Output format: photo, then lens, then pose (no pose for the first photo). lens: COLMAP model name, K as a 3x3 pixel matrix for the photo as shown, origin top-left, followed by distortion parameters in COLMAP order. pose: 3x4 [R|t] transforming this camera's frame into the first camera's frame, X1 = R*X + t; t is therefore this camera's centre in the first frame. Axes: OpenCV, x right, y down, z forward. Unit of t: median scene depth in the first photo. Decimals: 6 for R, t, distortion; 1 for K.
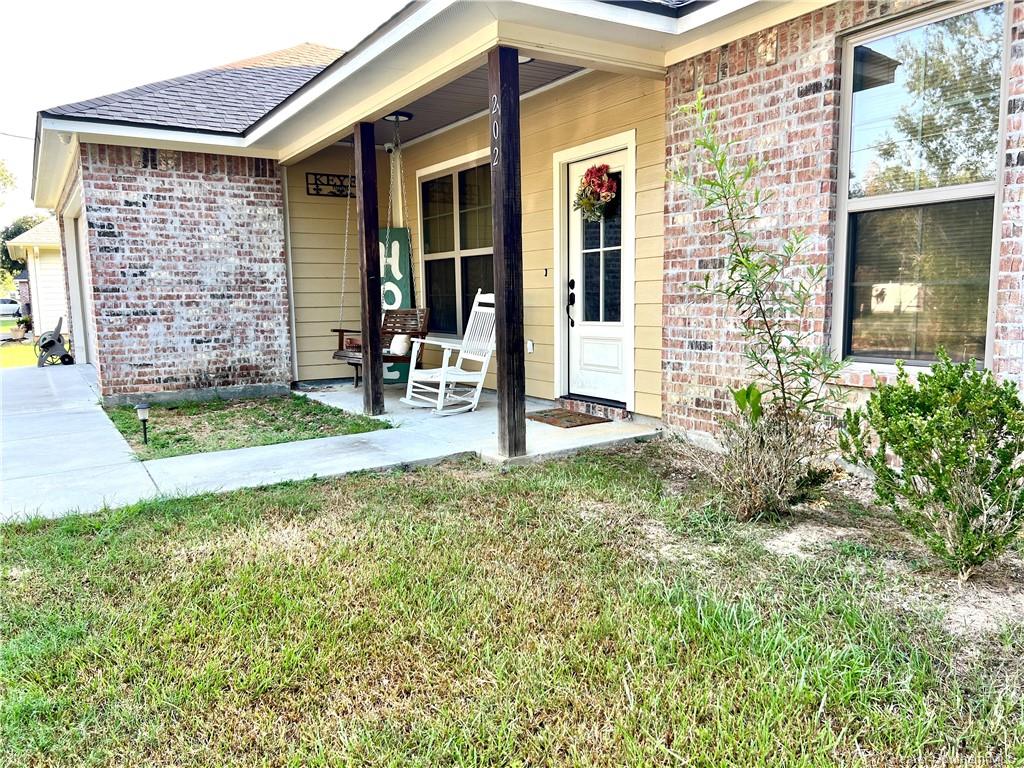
lens RADIAL K [[772.2, 0, 512.0], [0, 772.2, 385.4], [0, 0, 1]] dist [0.000720, 0.000002]
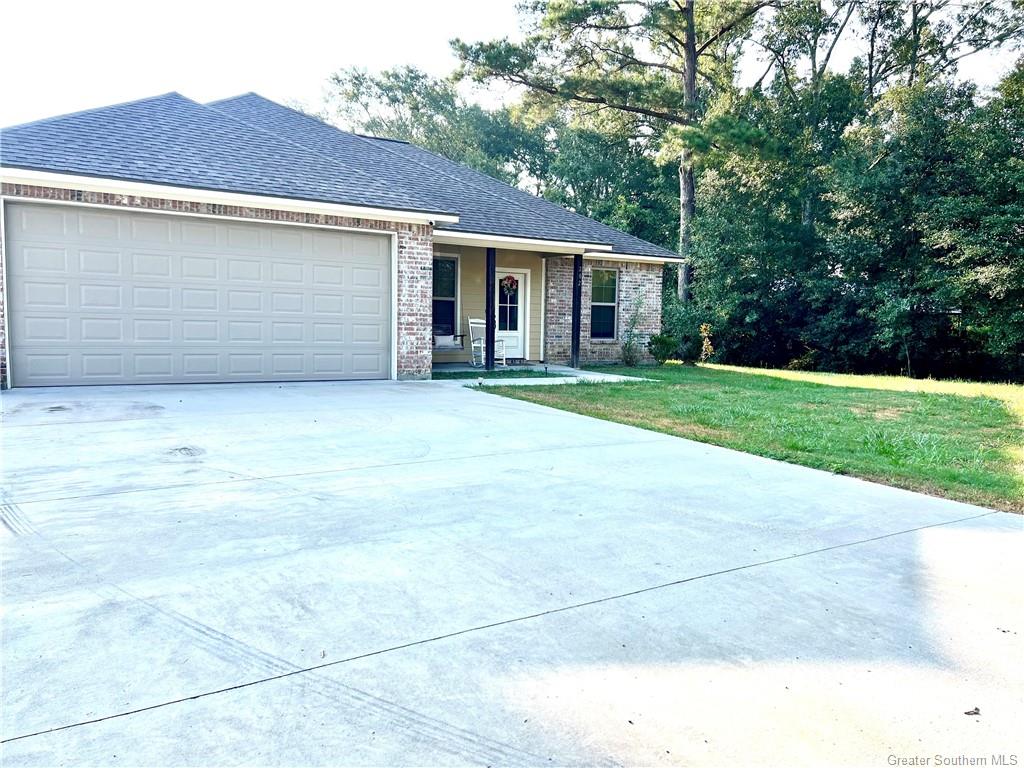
lens RADIAL K [[772.2, 0, 511.8], [0, 772.2, 384.7], [0, 0, 1]] dist [0.000720, 0.000002]
pose [[-0.027971, -0.044784, 0.998605, -2.754352], [0.104828, 0.993356, 0.047485, -0.019482], [-0.994097, 0.106010, -0.023091, 1.100489]]
